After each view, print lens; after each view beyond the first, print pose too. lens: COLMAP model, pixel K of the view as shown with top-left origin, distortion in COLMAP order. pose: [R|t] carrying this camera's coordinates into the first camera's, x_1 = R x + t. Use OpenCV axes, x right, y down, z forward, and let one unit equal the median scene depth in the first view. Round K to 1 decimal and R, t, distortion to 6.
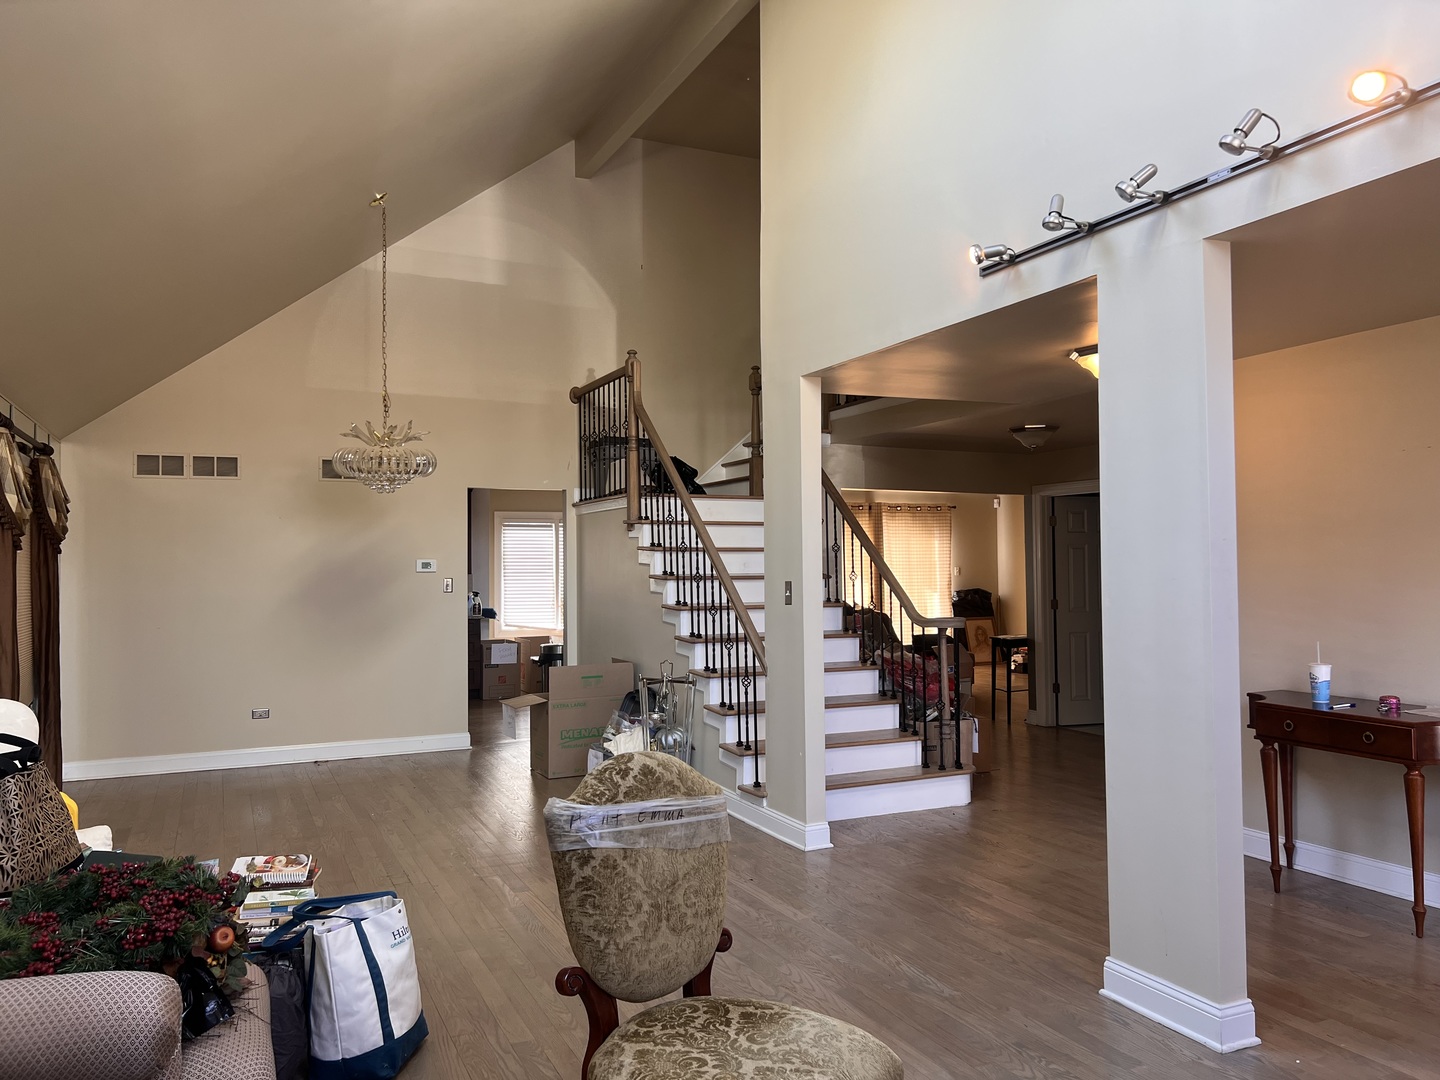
lens RADIAL K [[1090.6, 0, 725.2], [0, 1090.6, 525.9], [0, 0, 1]] dist [0.051177, -0.063005]
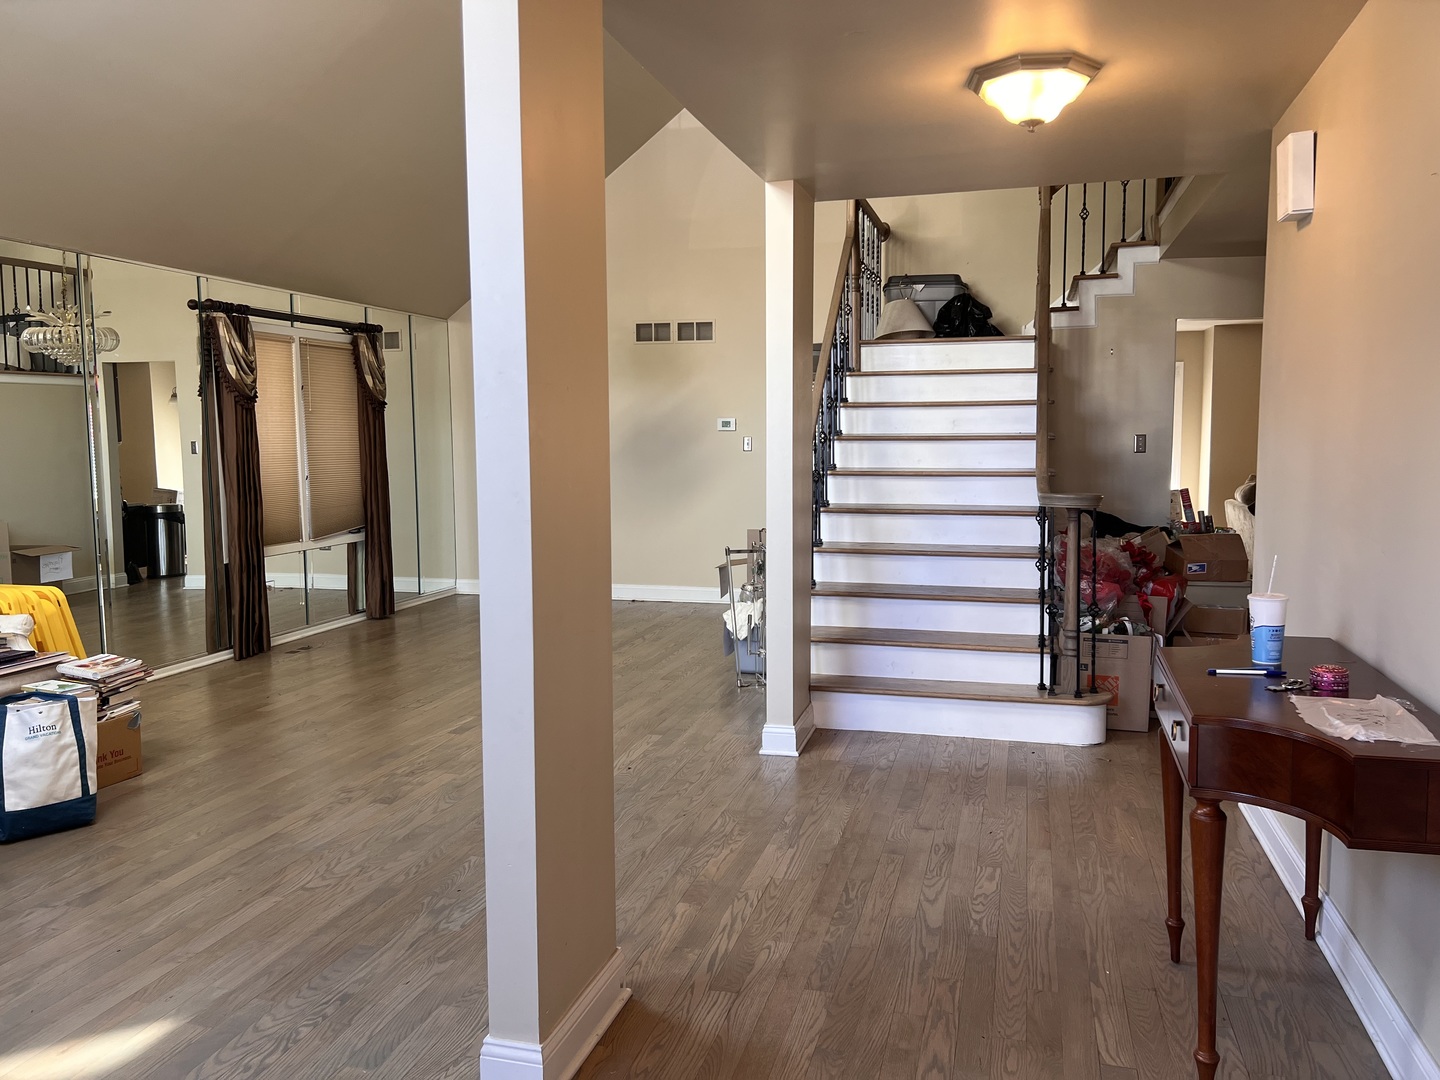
lens RADIAL K [[1090.6, 0, 722.0], [0, 1090.6, 548.6], [0, 0, 1]] dist [0.051177, -0.063005]
pose [[0.765175, 0.075114, -0.639425, 0.601754], [0.022185, 0.989505, 0.142787, 0.012120], [0.643439, -0.123443, 0.755478, 0.357668]]
